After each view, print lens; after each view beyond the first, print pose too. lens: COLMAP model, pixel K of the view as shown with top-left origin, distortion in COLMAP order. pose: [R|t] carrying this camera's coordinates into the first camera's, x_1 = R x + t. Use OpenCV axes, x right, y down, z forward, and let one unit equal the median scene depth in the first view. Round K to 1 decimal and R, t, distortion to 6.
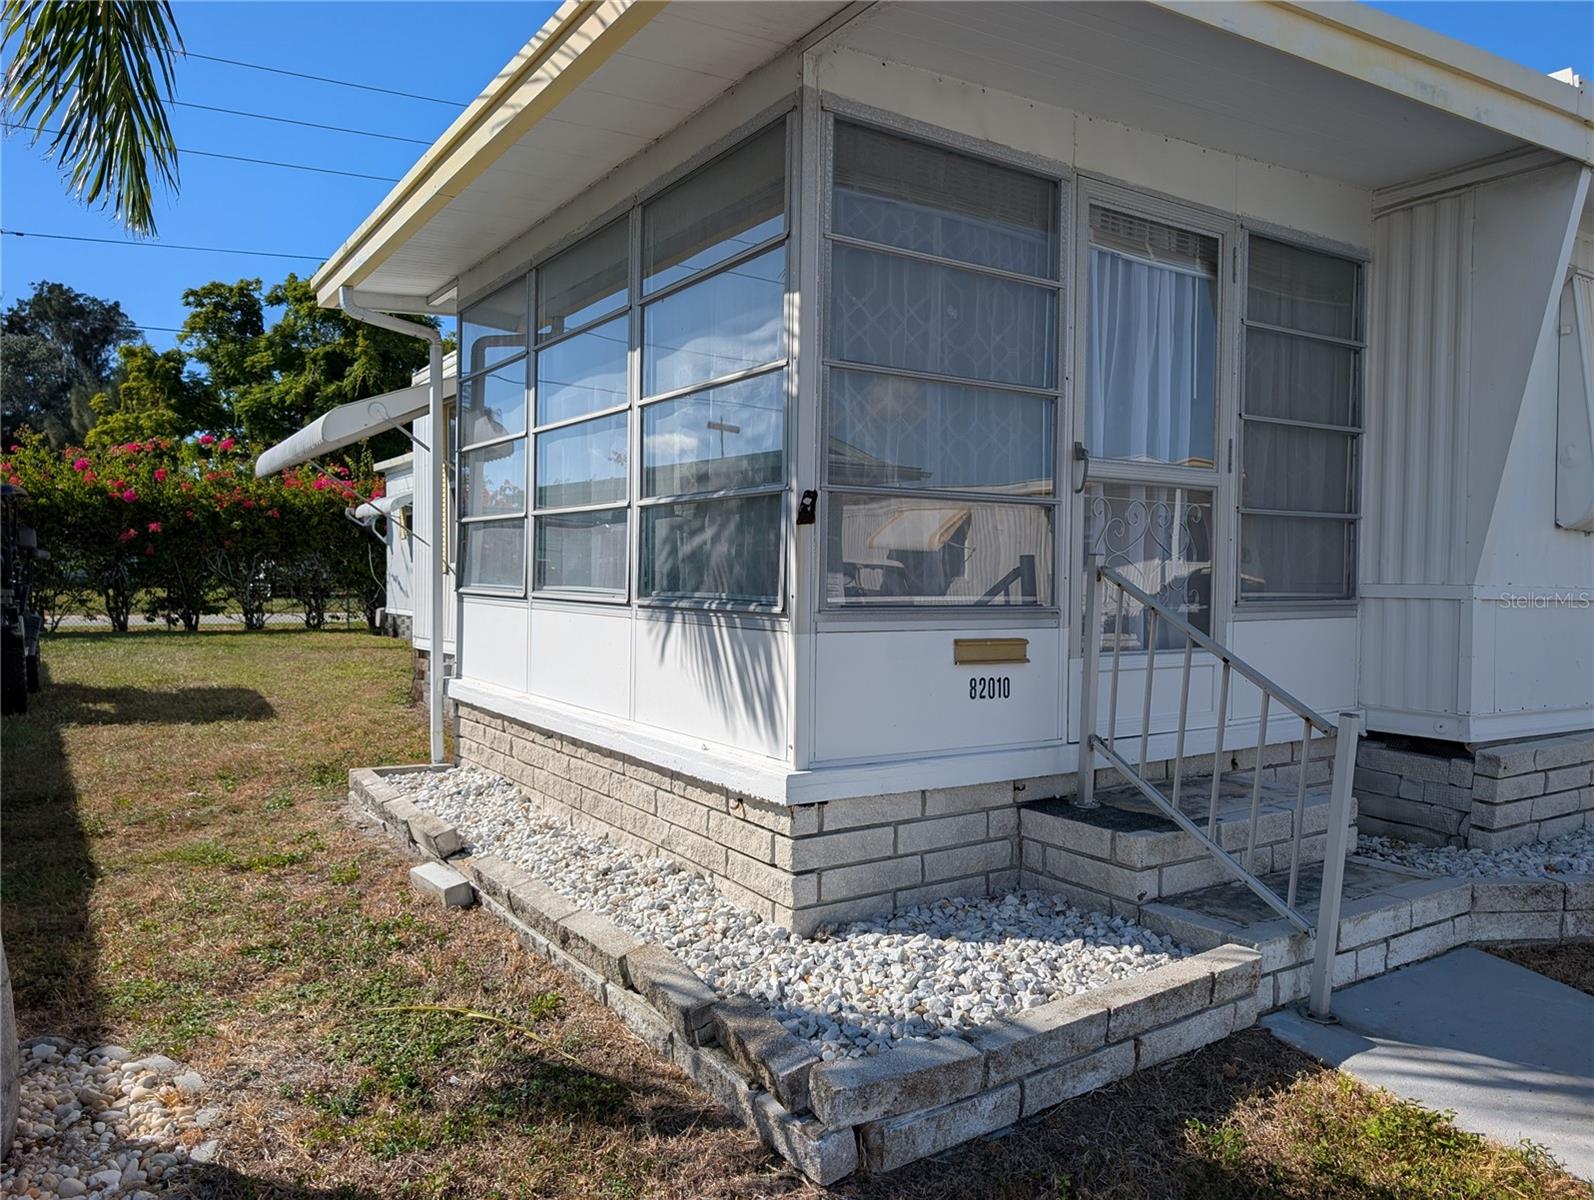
lens RADIAL K [[1116.8, 0, 802.7], [0, 1116.8, 599.6], [0, 0, 1]] dist [0.025606, -0.022681]
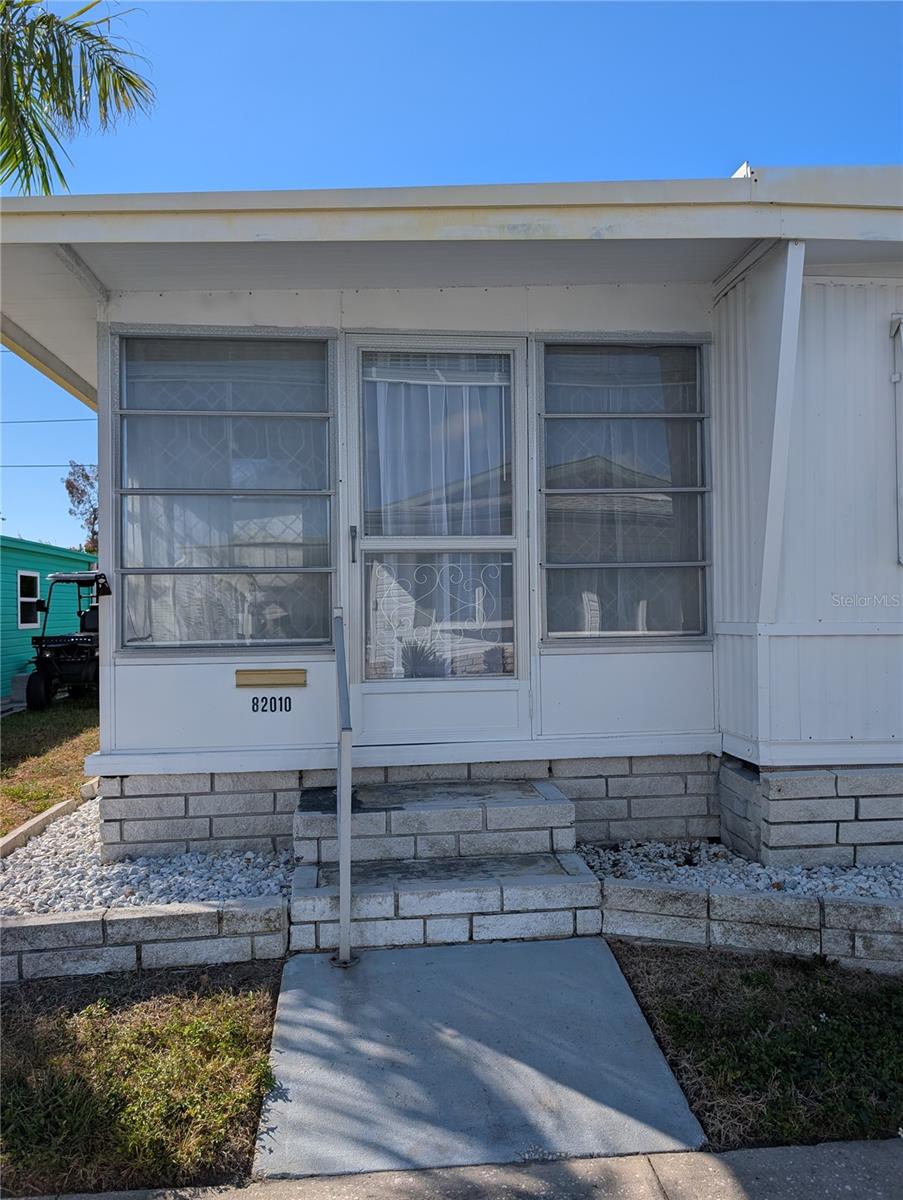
lens RADIAL K [[878.3, 0, 450.3], [0, 878.3, 600.2], [0, 0, 1]] dist [0.013346, 0.006140]
pose [[0.890663, -0.029053, -0.453734, 0.868592], [0.012715, 0.999158, -0.039019, -0.006299], [0.454485, 0.028983, 0.890283, 0.106977]]
